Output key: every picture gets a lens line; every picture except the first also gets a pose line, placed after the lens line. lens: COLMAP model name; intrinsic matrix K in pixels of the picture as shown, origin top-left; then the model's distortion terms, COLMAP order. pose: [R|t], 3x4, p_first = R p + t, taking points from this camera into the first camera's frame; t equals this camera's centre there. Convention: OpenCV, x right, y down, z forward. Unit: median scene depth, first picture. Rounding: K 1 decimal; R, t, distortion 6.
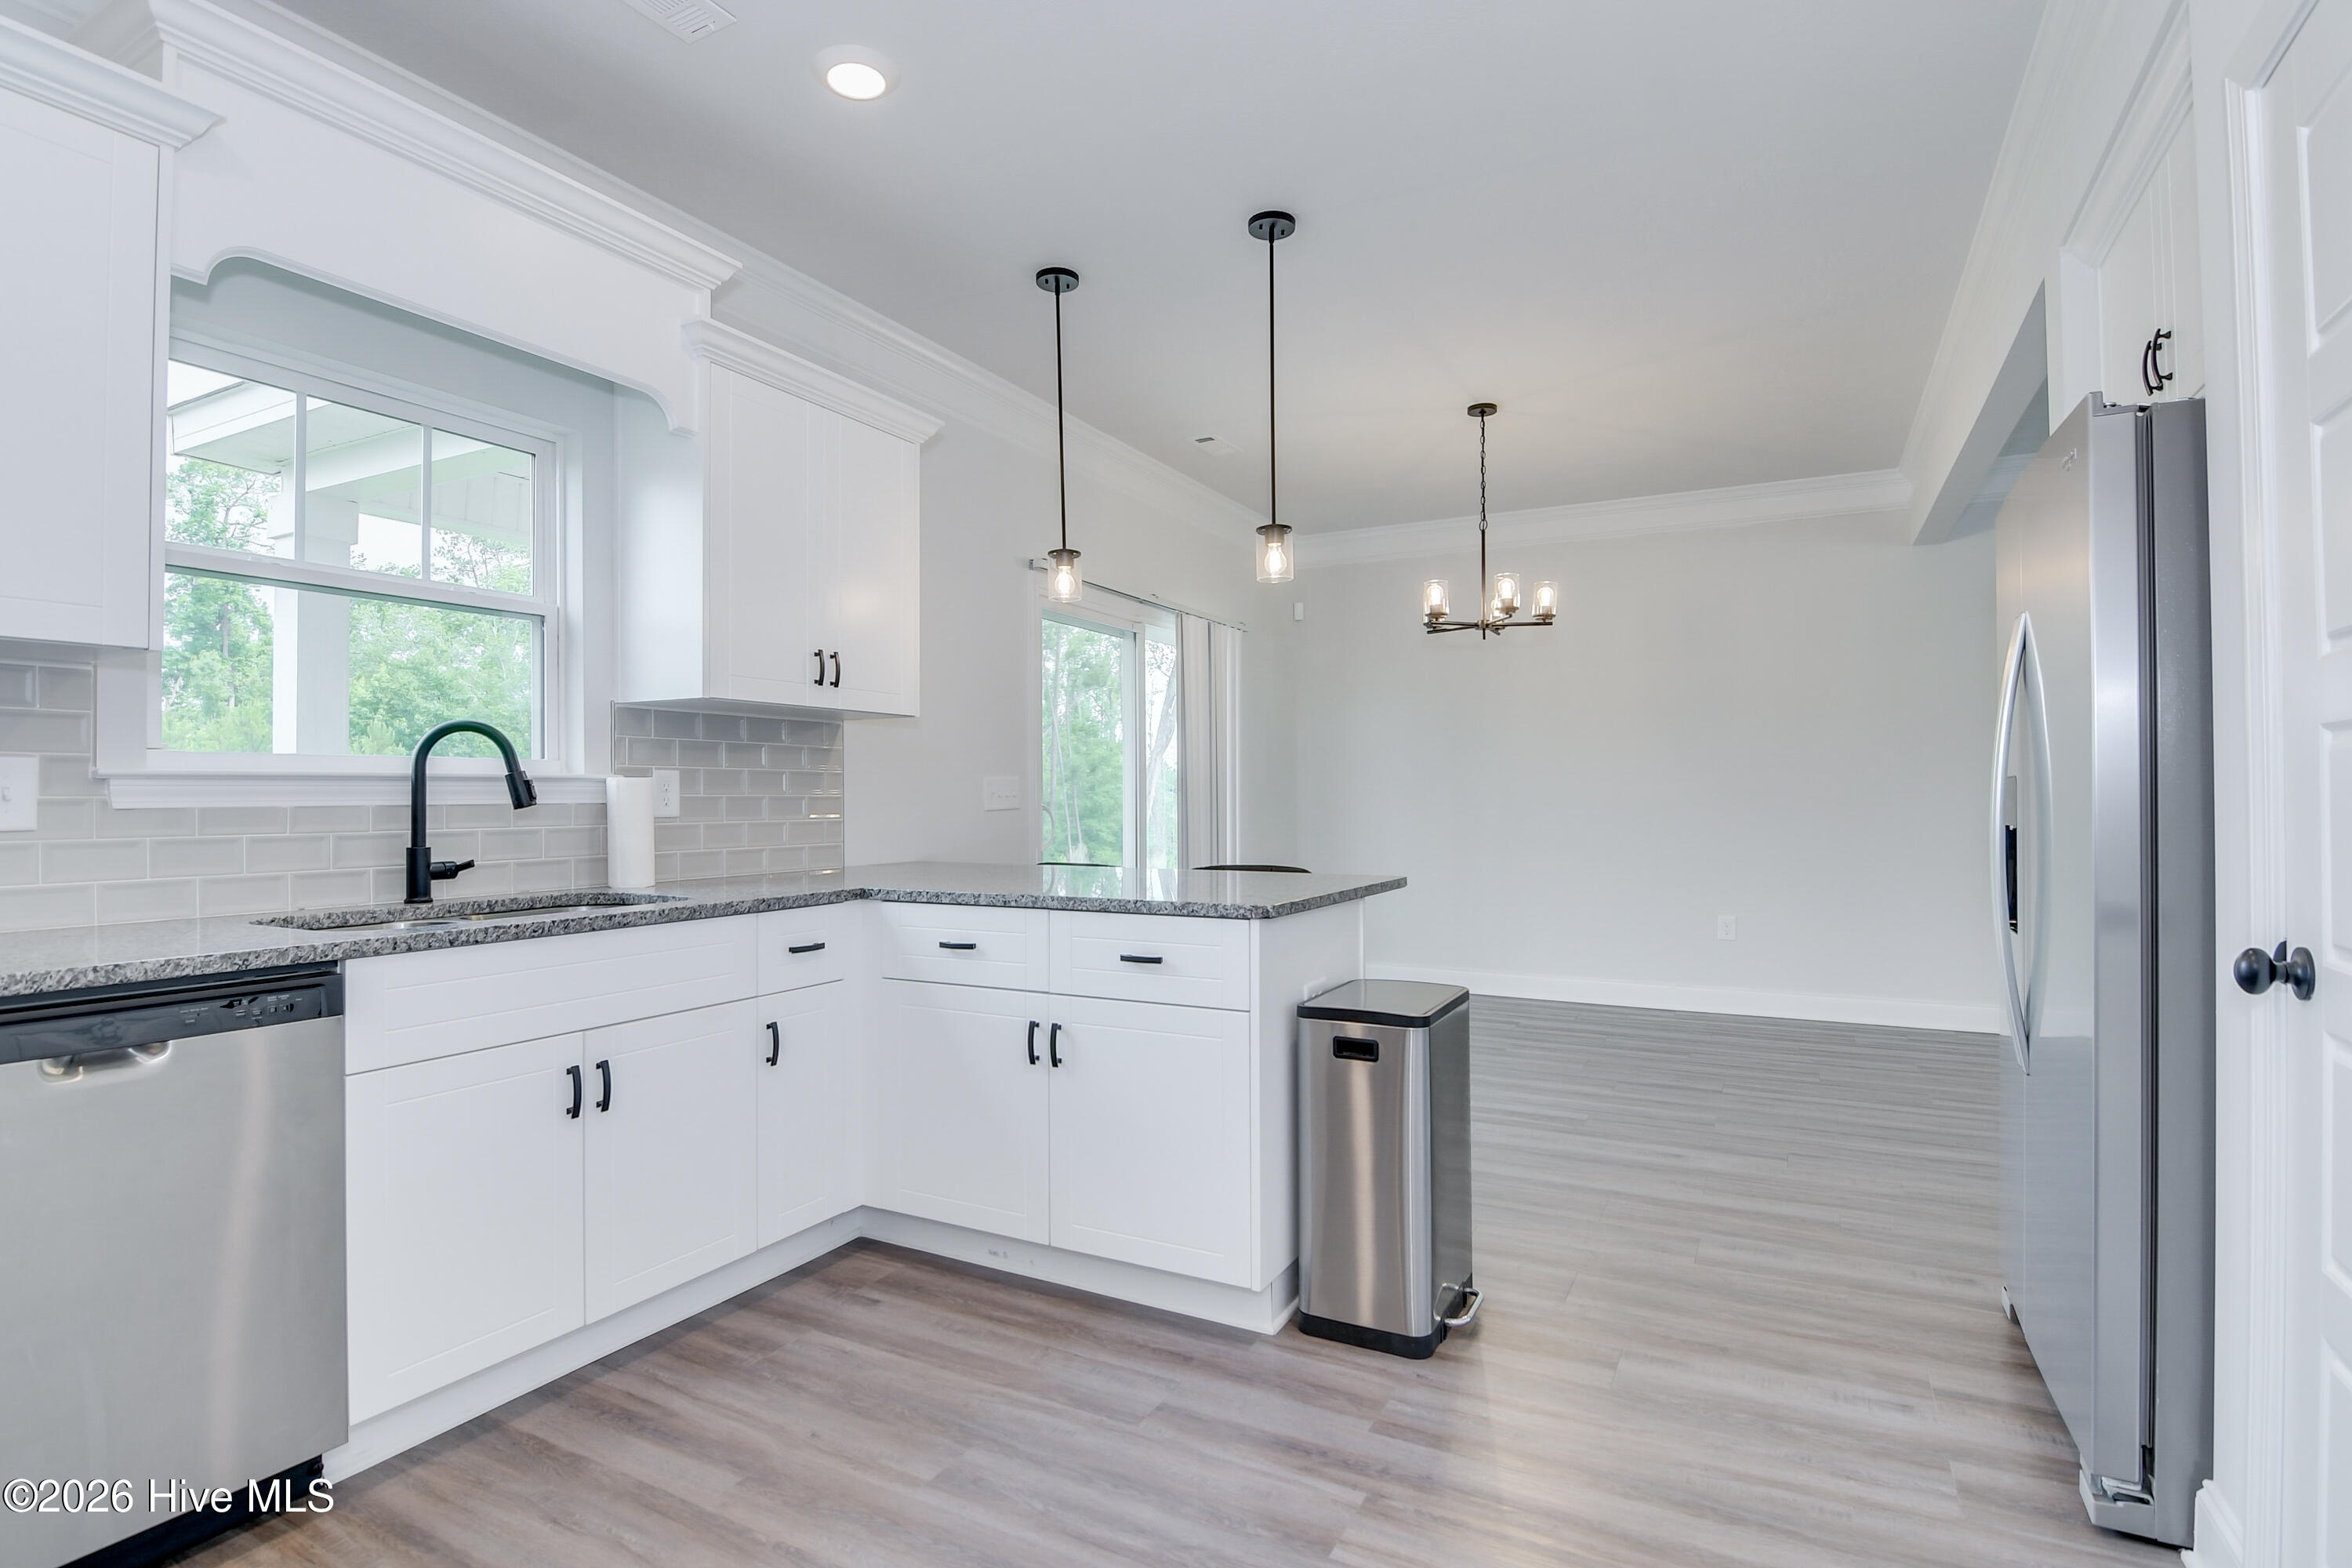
lens RADIAL K [[1140.5, 0, 1166.6], [0, 1140.5, 790.8], [0, 0, 1]] dist [0.002866, -0.020371]
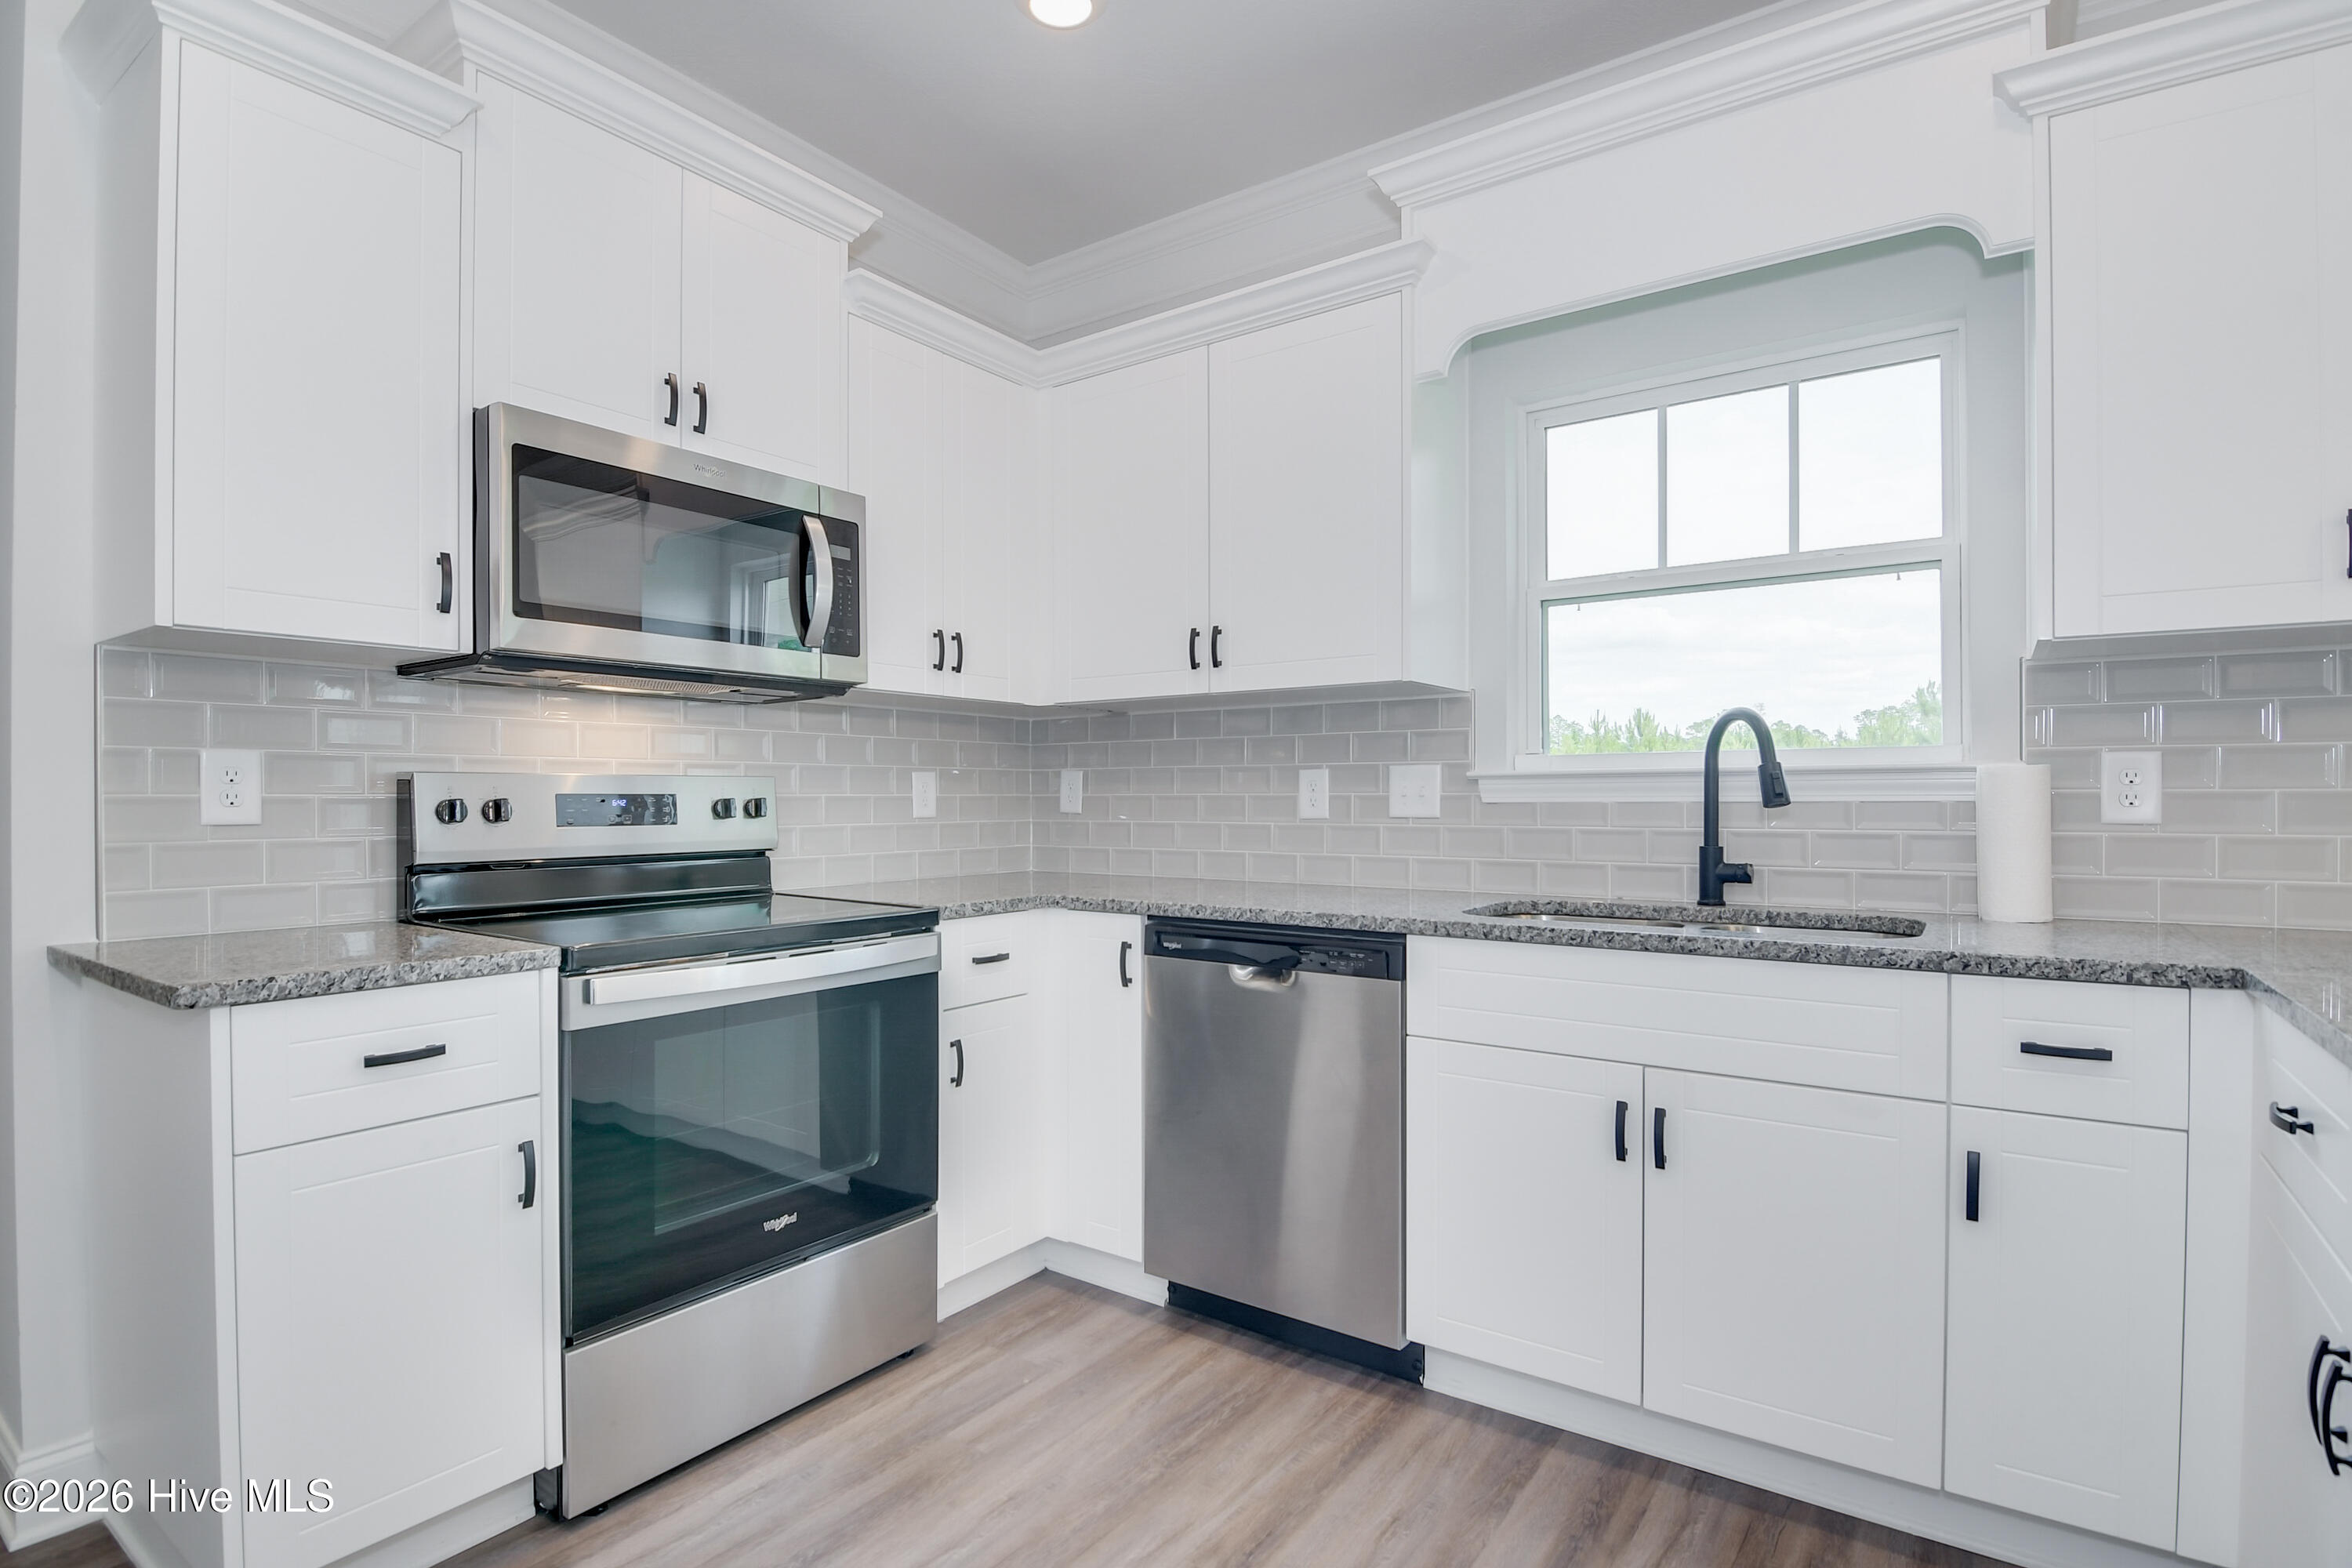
lens RADIAL K [[1140.5, 0, 1166.6], [0, 1140.5, 790.8], [0, 0, 1]] dist [0.002866, -0.020371]
pose [[-0.117331, -0.000782, -0.993093, 0.380694], [0.008483, 0.999962, -0.001789, 0.001390], [0.993057, -0.008634, -0.117320, 0.732390]]
